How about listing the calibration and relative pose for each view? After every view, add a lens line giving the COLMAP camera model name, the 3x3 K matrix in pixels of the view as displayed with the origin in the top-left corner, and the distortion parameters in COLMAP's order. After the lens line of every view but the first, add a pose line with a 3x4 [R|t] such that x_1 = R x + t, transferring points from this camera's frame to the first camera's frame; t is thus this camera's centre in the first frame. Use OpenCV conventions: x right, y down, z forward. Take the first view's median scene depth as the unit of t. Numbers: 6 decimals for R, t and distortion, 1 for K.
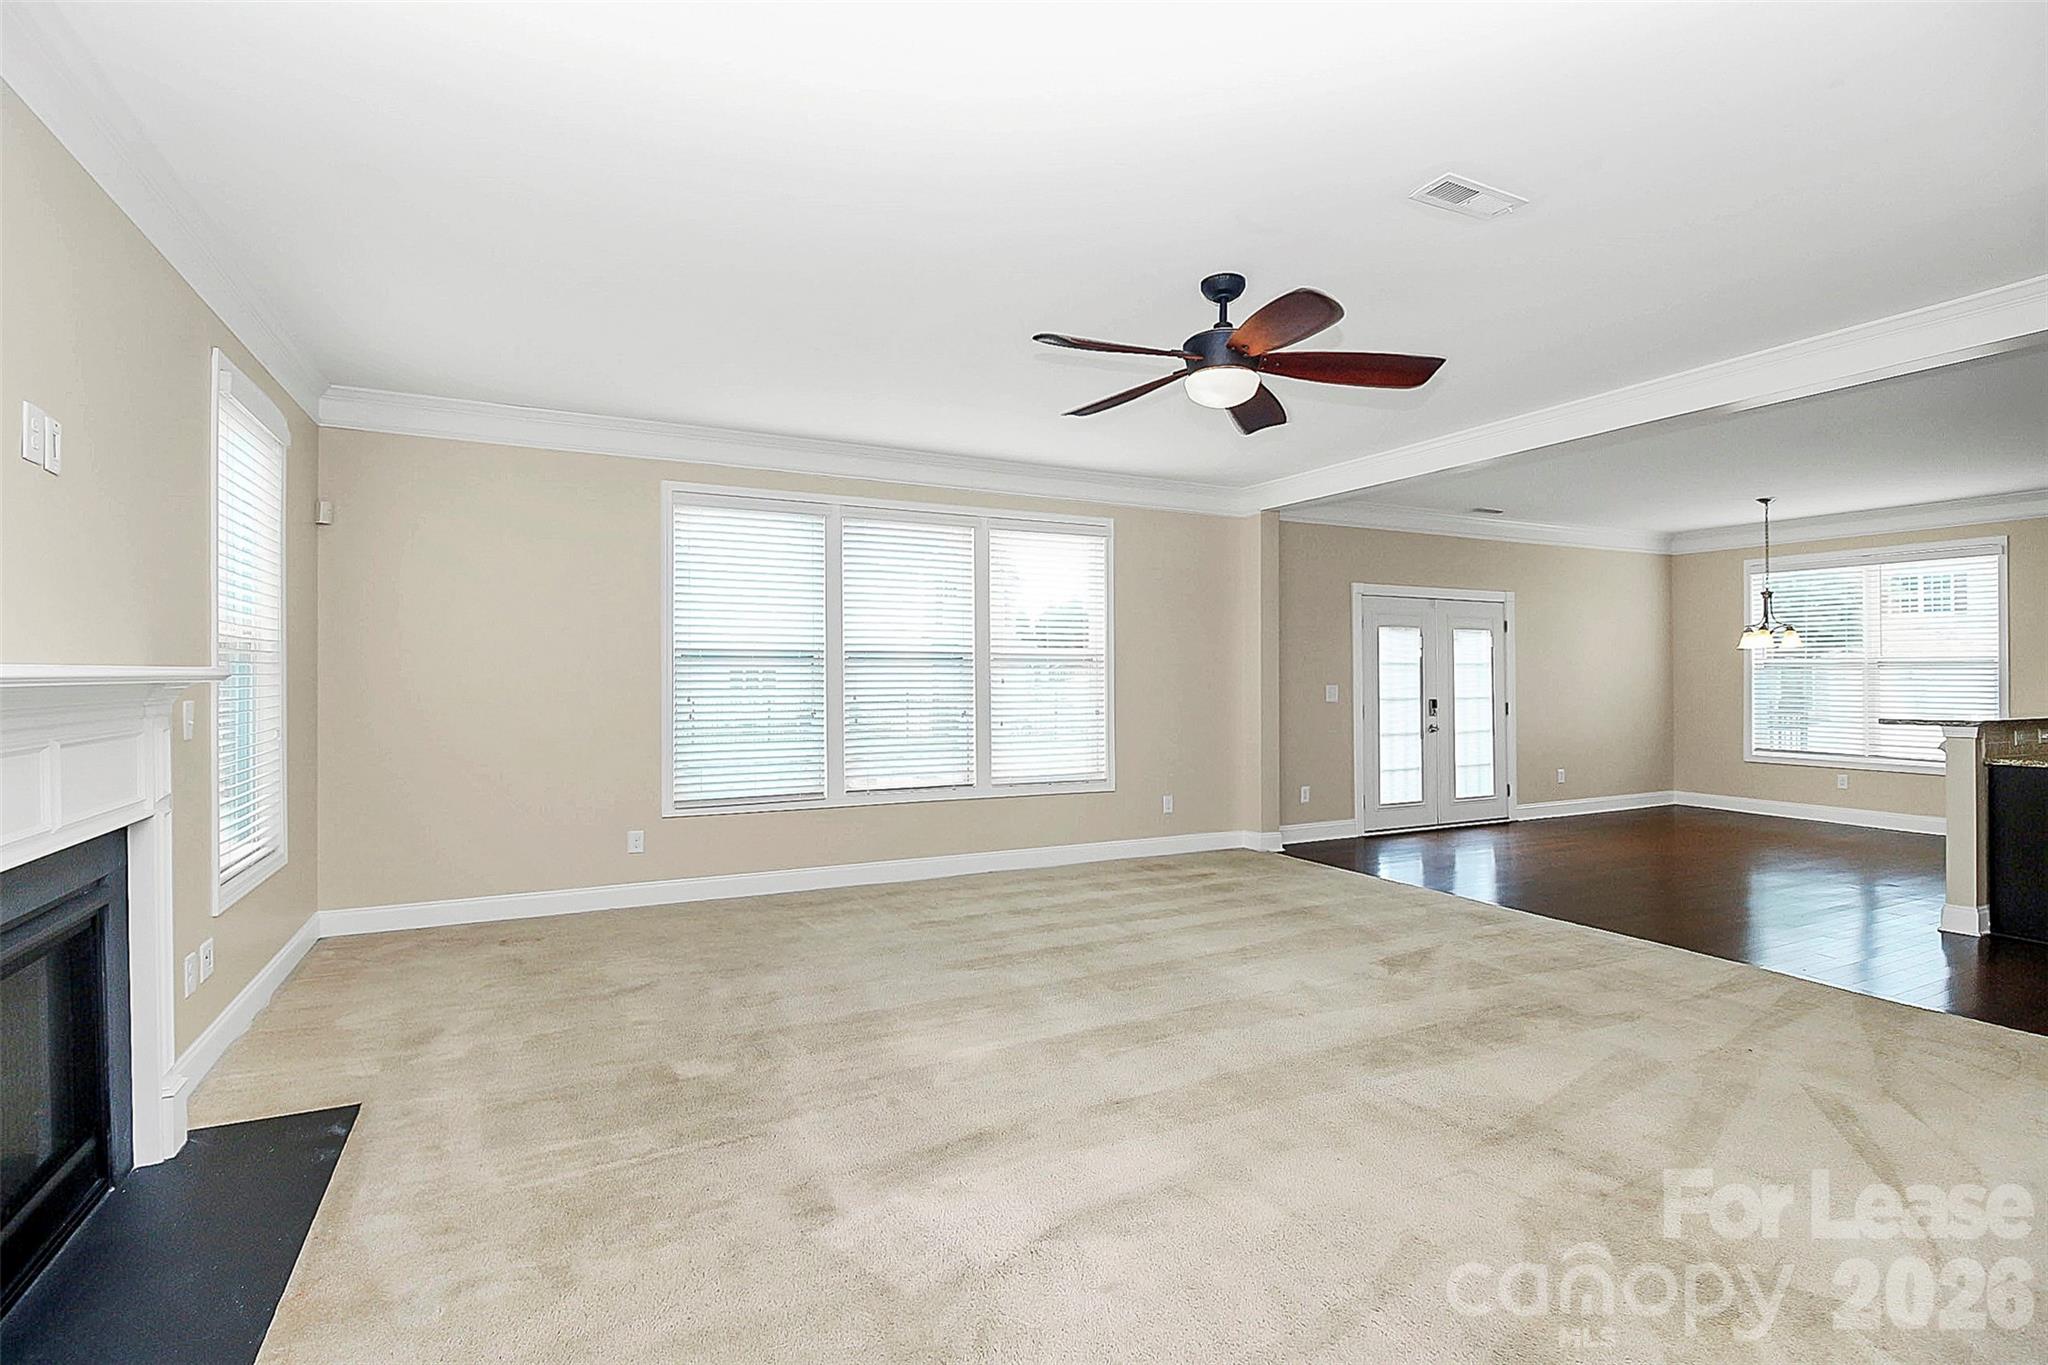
lens RADIAL K [[984.2, 0, 1024.2], [0, 984.2, 669.5], [0, 0, 1]] dist [-0.001441, -0.008265]
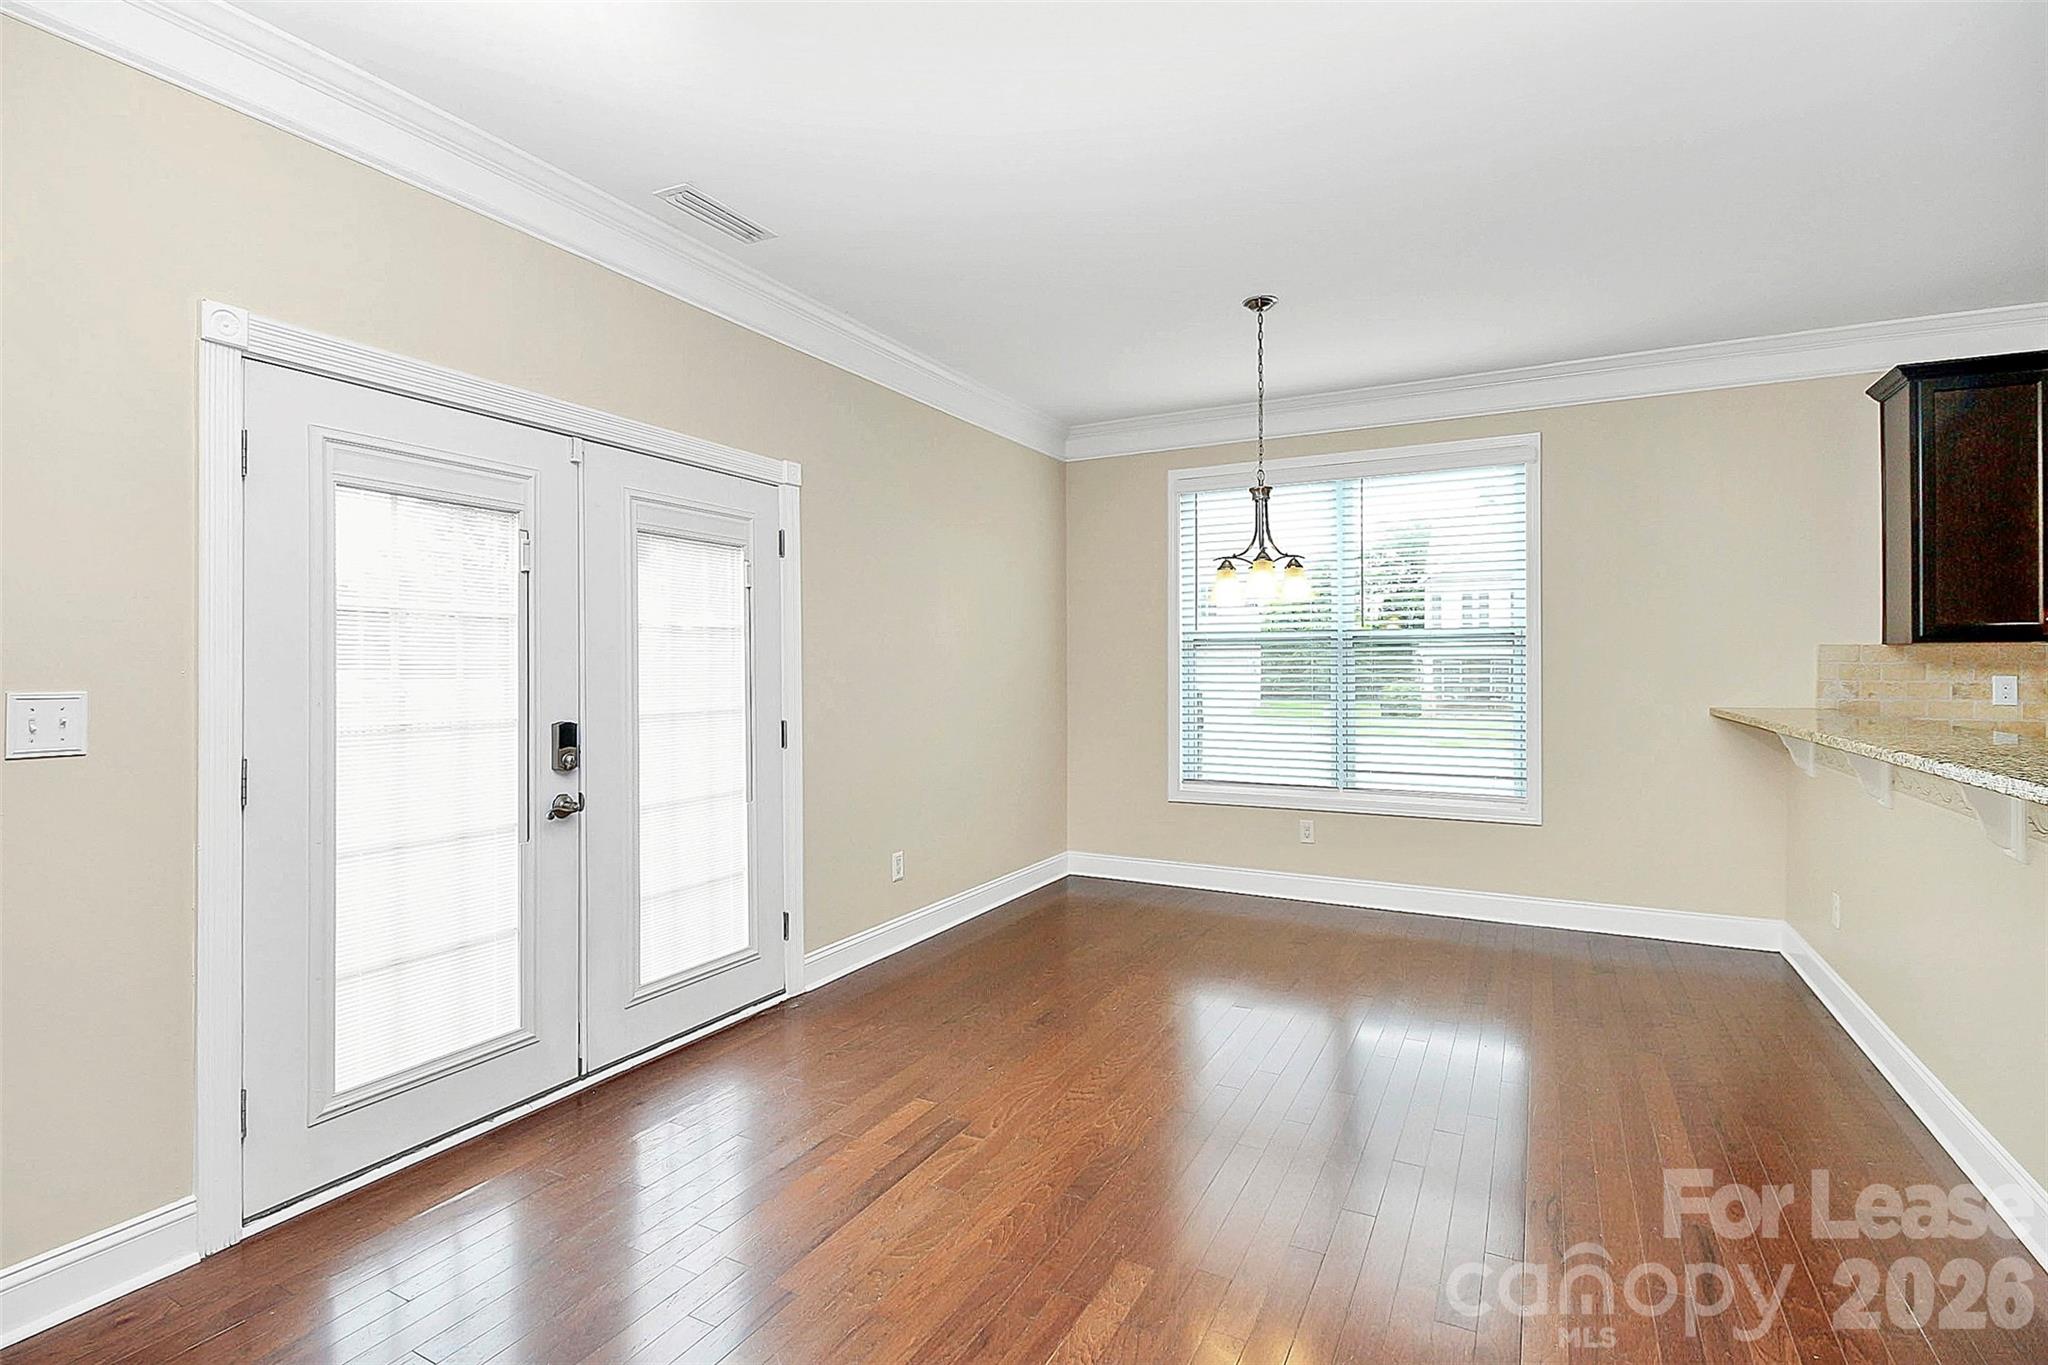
lens RADIAL K [[985.6, 0, 1019.6], [0, 985.6, 660.5], [0, 0, 1]] dist [0.001786, 0.000118]
pose [[0.822556, 0.000224, 0.568684, 0.404394], [0.000047, 1.000000, -0.000463, 0.008509], [-0.568684, 0.000408, 0.822556, 0.716219]]
